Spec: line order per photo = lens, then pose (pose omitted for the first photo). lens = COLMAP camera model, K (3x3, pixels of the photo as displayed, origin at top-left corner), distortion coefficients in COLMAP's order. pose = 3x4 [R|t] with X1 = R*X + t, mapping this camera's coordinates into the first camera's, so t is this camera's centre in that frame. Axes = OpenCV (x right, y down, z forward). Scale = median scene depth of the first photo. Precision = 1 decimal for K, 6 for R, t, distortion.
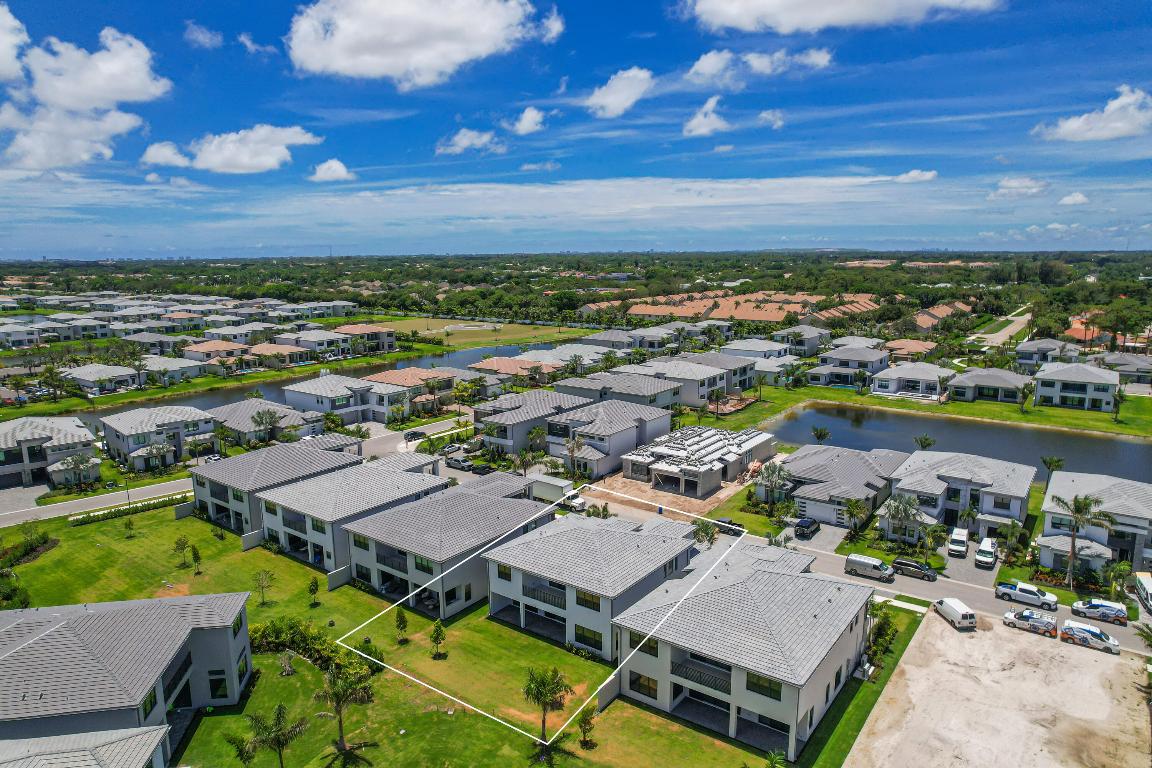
lens RADIAL K [[732.5, 0, 579.1], [0, 732.5, 388.4], [0, 0, 1]] dist [-0.053182, 0.056137]
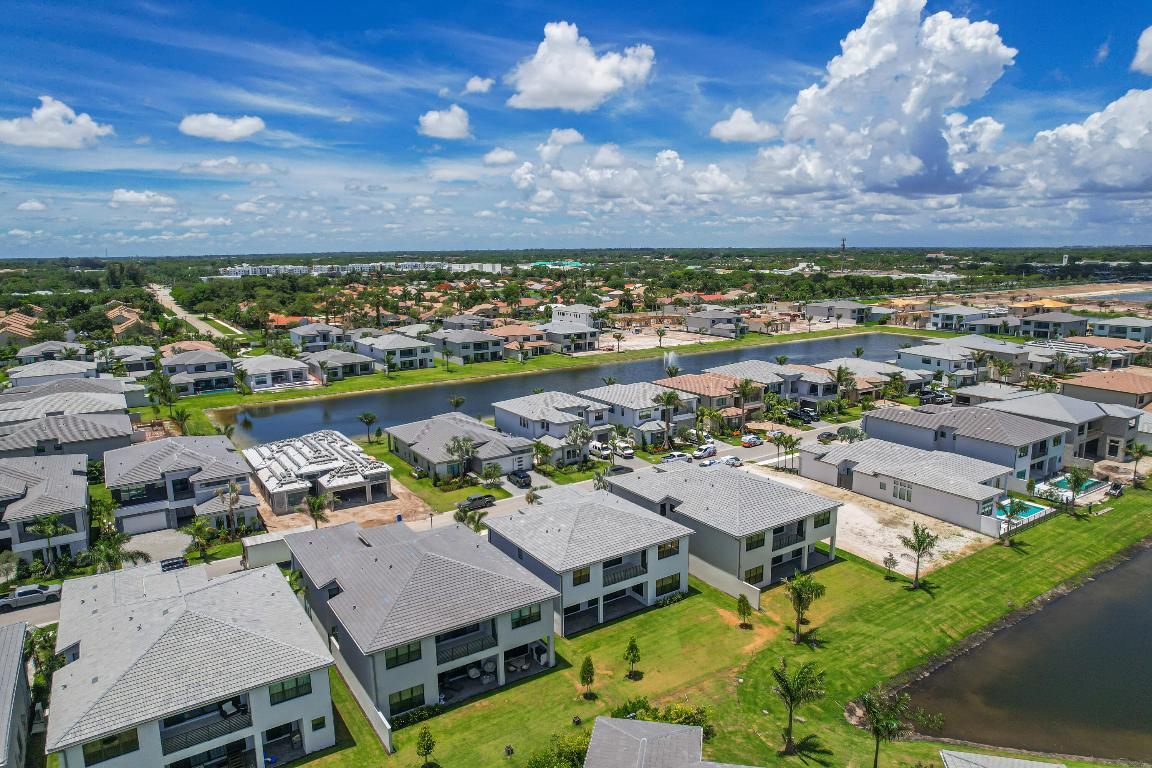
lens RADIAL K [[732.5, 0, 577.0], [0, 732.5, 384.2], [0, 0, 1]] dist [-0.053182, 0.056137]
pose [[0.341354, -0.167757, 0.924843, -0.356553], [0.182178, 0.977094, 0.109994, -0.031070], [-0.922111, 0.130939, 0.364096, 0.258634]]
